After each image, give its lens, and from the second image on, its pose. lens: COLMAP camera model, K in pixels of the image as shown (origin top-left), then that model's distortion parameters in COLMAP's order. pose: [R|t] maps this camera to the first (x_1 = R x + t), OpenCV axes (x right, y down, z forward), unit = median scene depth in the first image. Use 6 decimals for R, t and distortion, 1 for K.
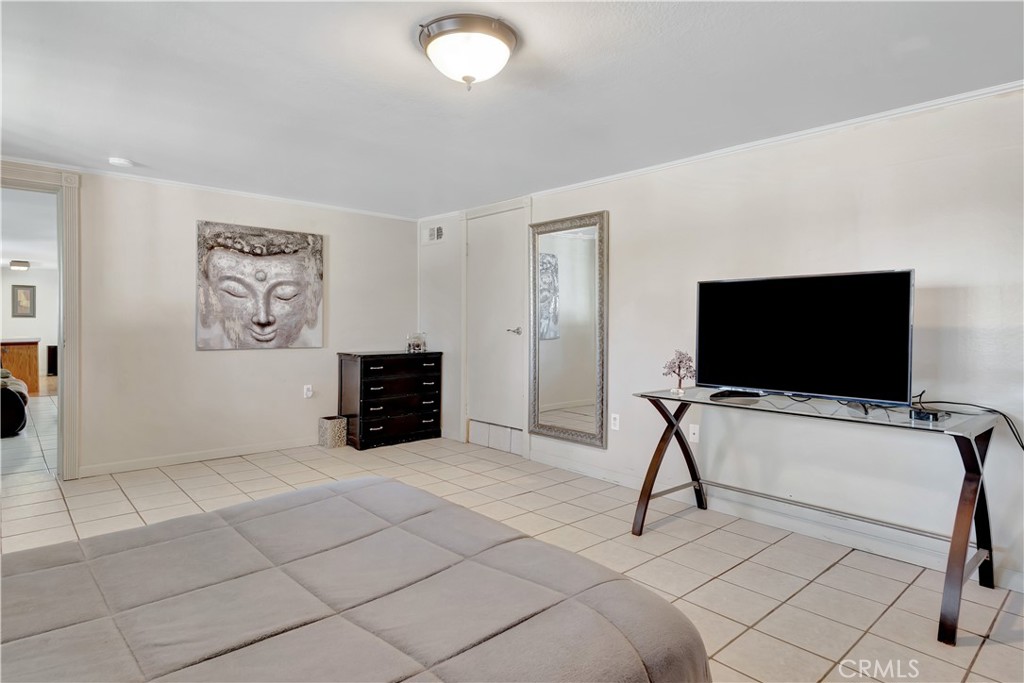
lens RADIAL K [[567.0, 0, 514.0], [0, 567.0, 326.6], [0, 0, 1]] dist [0.003524, 0.000382]
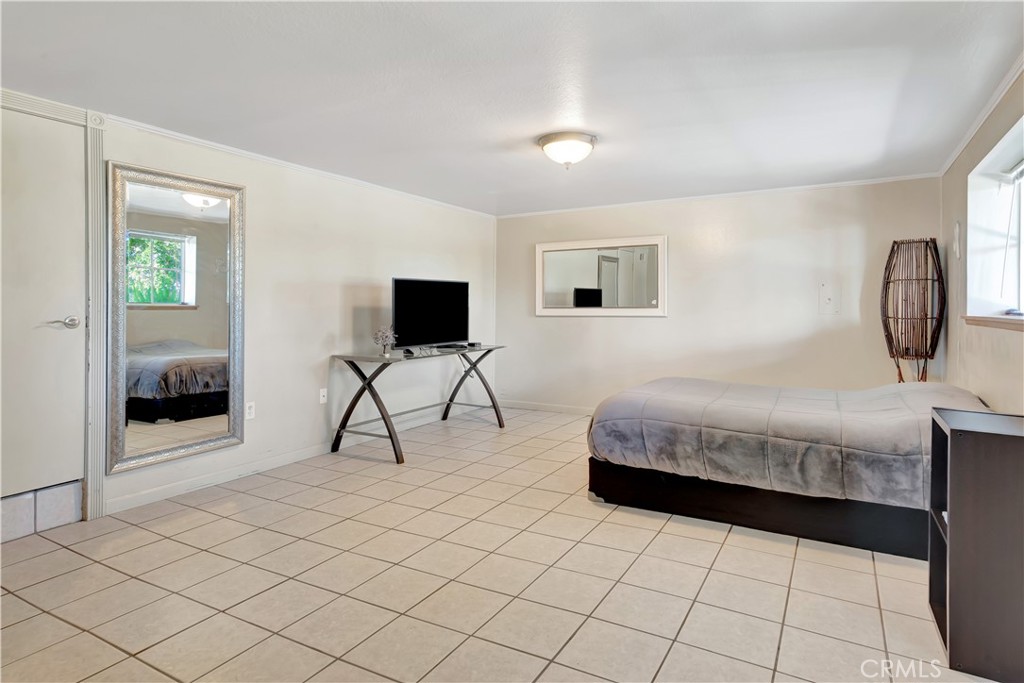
lens RADIAL K [[575.1, 0, 513.4], [0, 575.1, 307.4], [0, 0, 1]] dist [0.000771, -0.000324]
pose [[-0.311683, -0.015201, 0.950065, -1.055931], [0.004483, 0.999837, 0.017468, -0.025102], [-0.950176, 0.009704, -0.311564, 1.056380]]
